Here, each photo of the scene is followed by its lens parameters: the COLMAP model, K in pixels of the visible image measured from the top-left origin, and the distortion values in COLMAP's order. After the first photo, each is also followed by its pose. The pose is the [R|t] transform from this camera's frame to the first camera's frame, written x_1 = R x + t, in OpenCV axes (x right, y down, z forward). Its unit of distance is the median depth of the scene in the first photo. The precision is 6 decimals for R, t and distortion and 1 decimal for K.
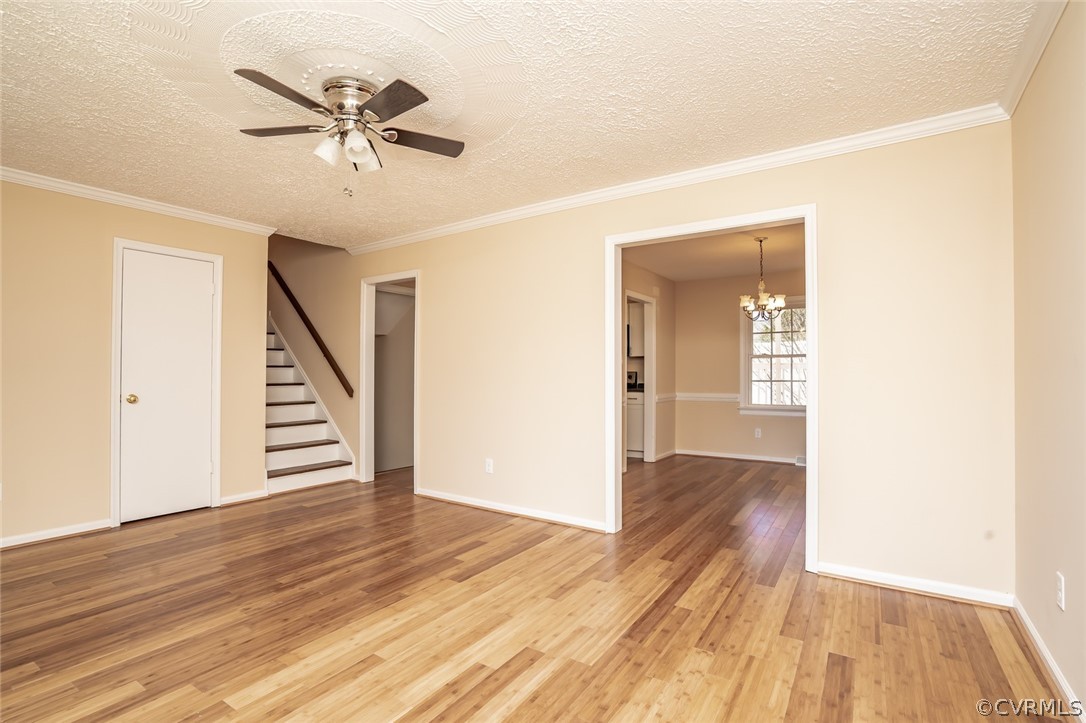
lens RADIAL K [[504.1, 0, 550.2], [0, 504.1, 365.0], [0, 0, 1]] dist [-0.038947, 0.008713]
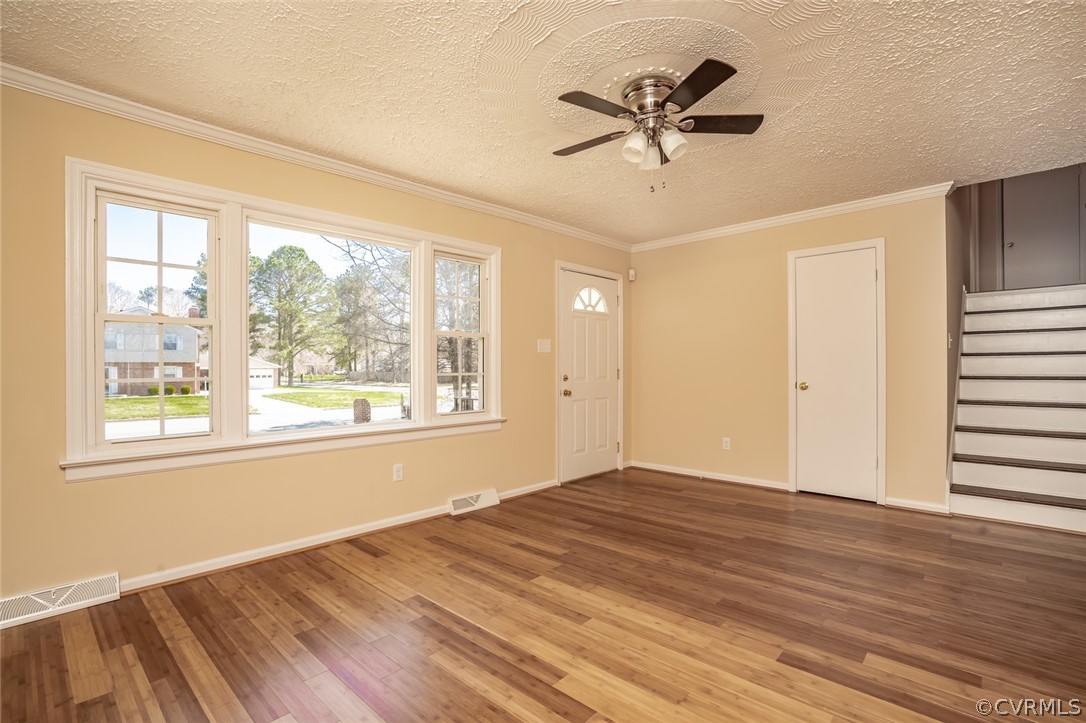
lens RADIAL K [[504.1, 0, 542.8], [0, 504.1, 366.6], [0, 0, 1]] dist [-0.038947, 0.008713]
pose [[-0.171280, -0.000026, -0.985222, 0.529052], [0.023347, 0.999719, -0.004086, 0.016732], [0.984946, -0.023702, -0.171232, 0.763345]]
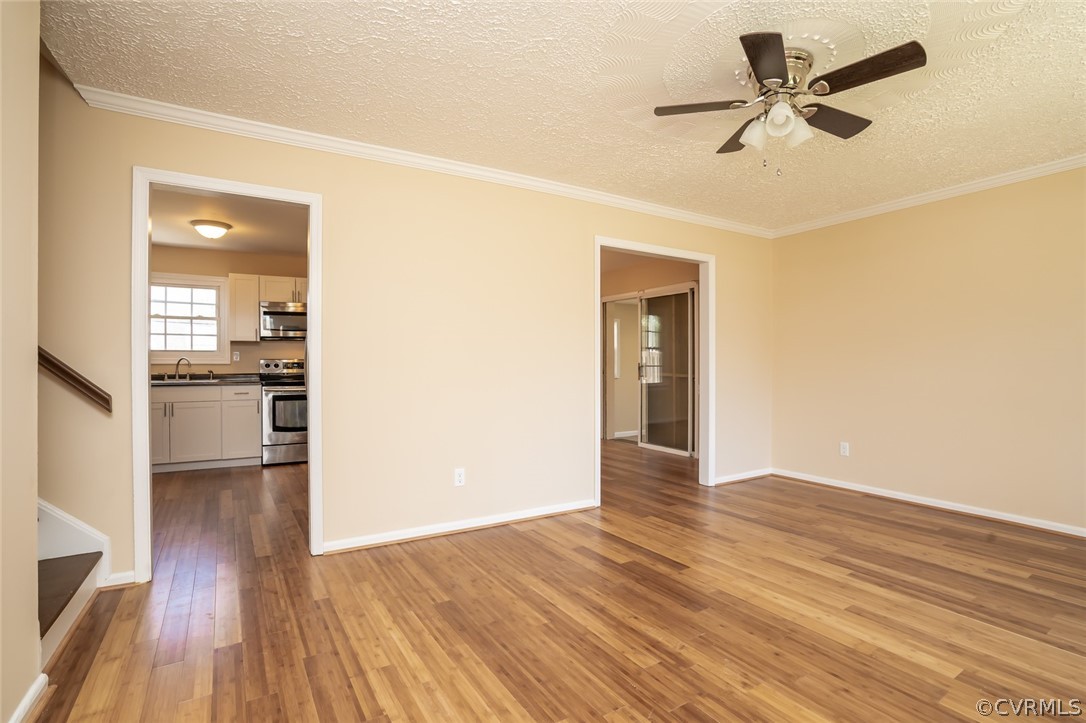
lens RADIAL K [[504.1, 0, 546.2], [0, 504.1, 364.5], [0, 0, 1]] dist [-0.038947, 0.008713]
pose [[0.421903, -0.002397, 0.906638, -1.155375], [-0.017222, 0.999795, 0.010657, 0.017440], [-0.906477, -0.020111, 0.421775, 0.801358]]
